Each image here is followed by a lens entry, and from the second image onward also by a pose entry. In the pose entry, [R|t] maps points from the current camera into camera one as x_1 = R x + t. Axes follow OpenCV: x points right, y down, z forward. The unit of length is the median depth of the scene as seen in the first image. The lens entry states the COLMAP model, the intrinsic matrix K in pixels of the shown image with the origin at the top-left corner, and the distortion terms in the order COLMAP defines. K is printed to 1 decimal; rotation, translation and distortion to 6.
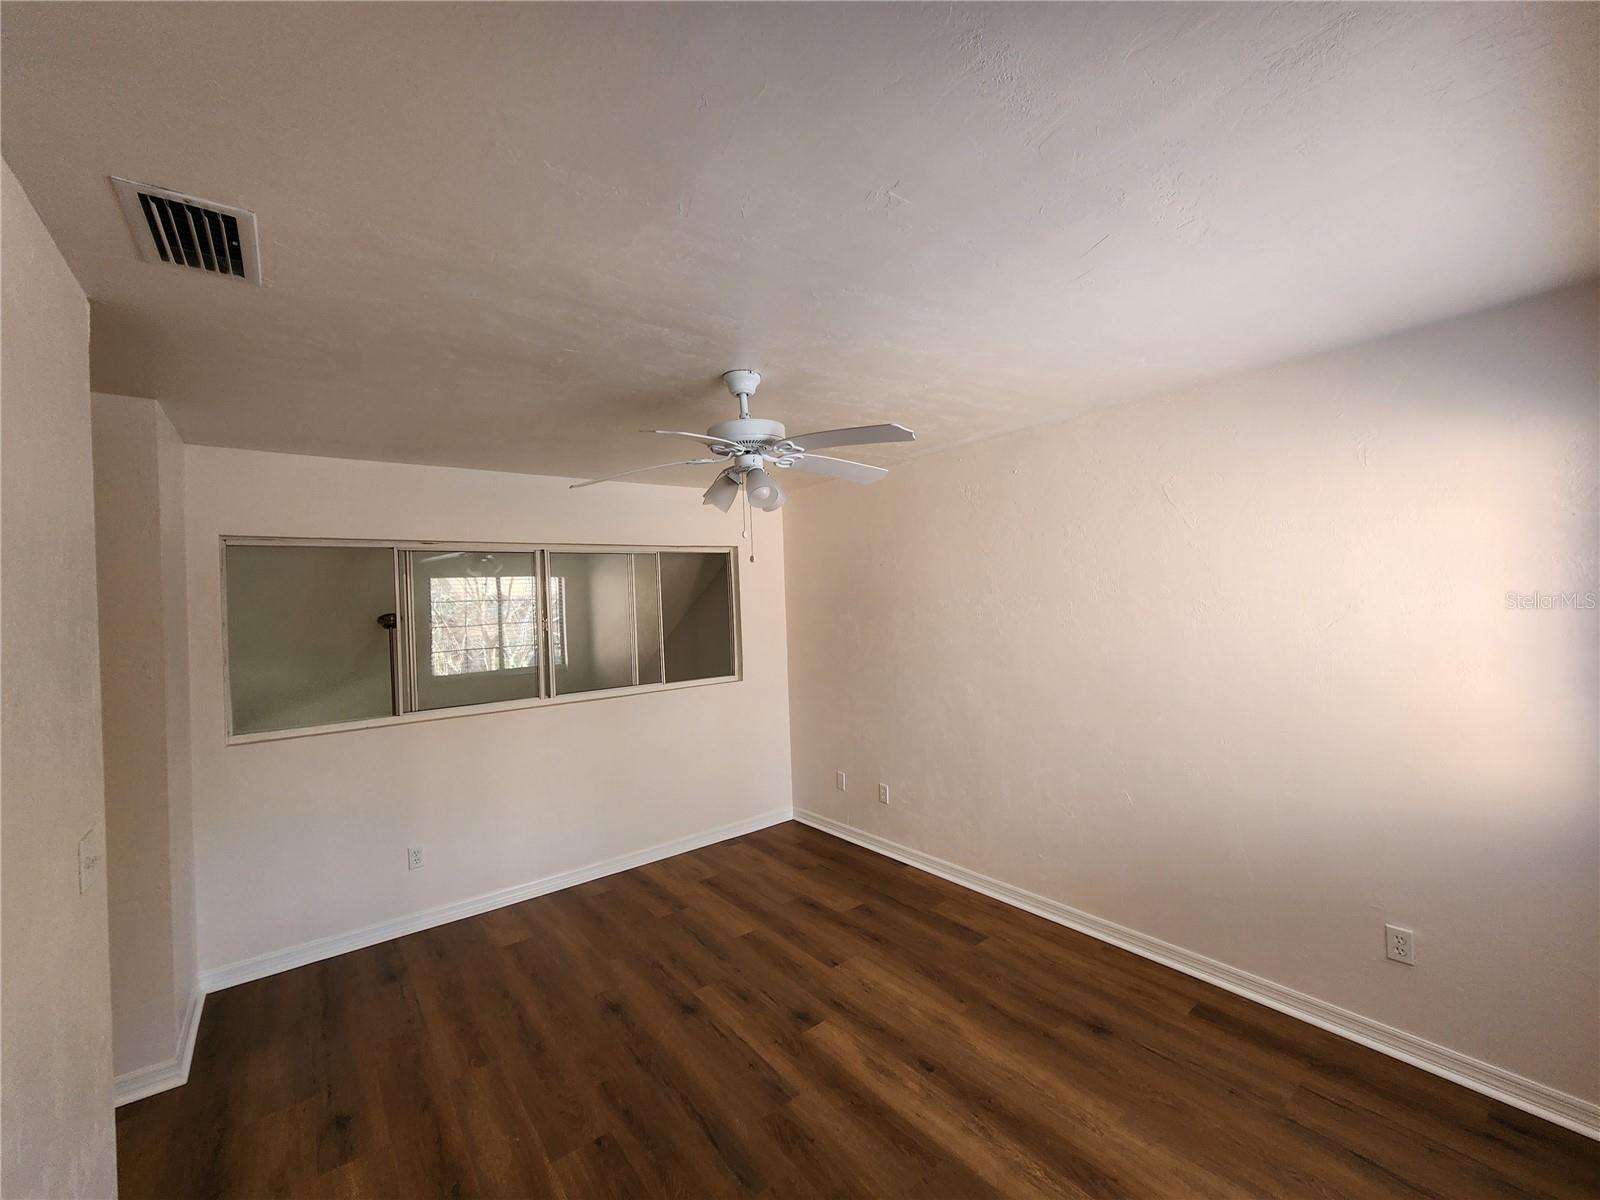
lens RADIAL K [[659.2, 0, 804.3], [0, 659.2, 596.0], [0, 0, 1]] dist [0.002474, 0.000050]
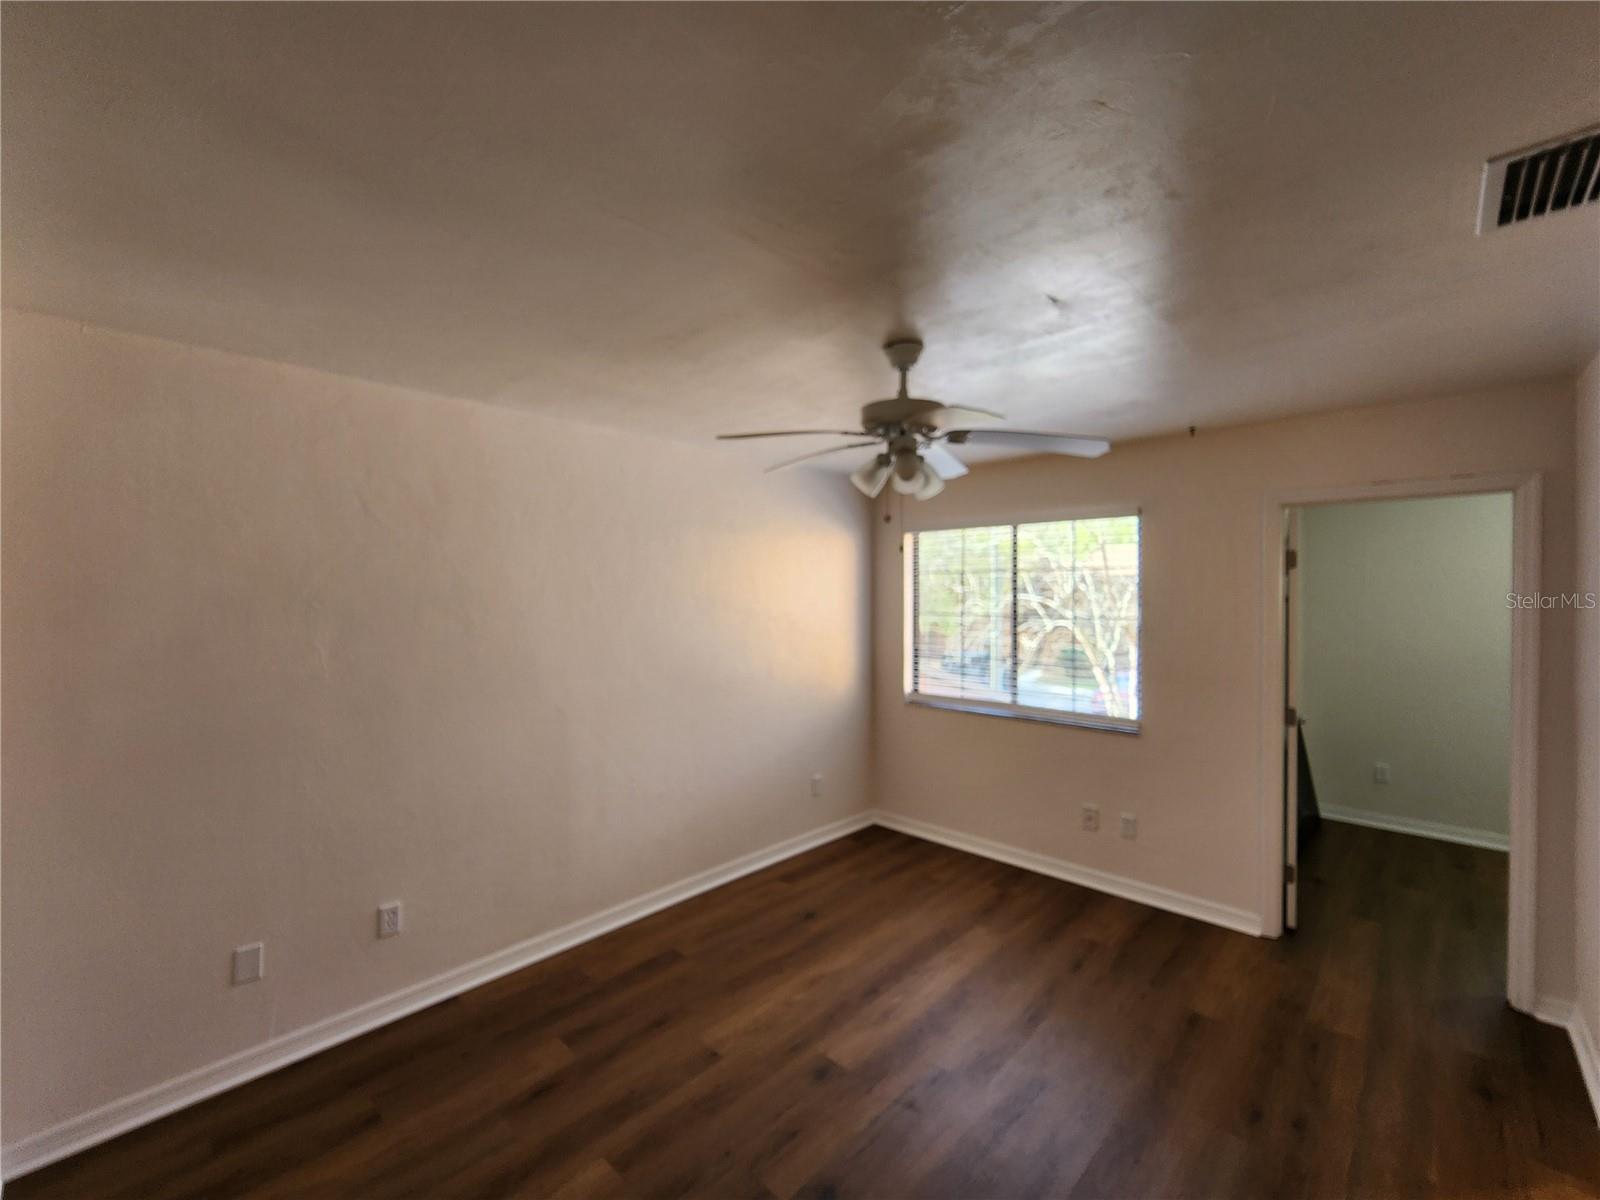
lens RADIAL K [[659.2, 0, 801.8], [0, 659.2, 605.6], [0, 0, 1]] dist [0.002474, 0.000050]
pose [[-0.147928, 0.024166, 0.988703, -0.818377], [0.000995, 0.999705, -0.024286, 0.040510], [-0.988998, -0.002608, -0.147908, 1.084889]]
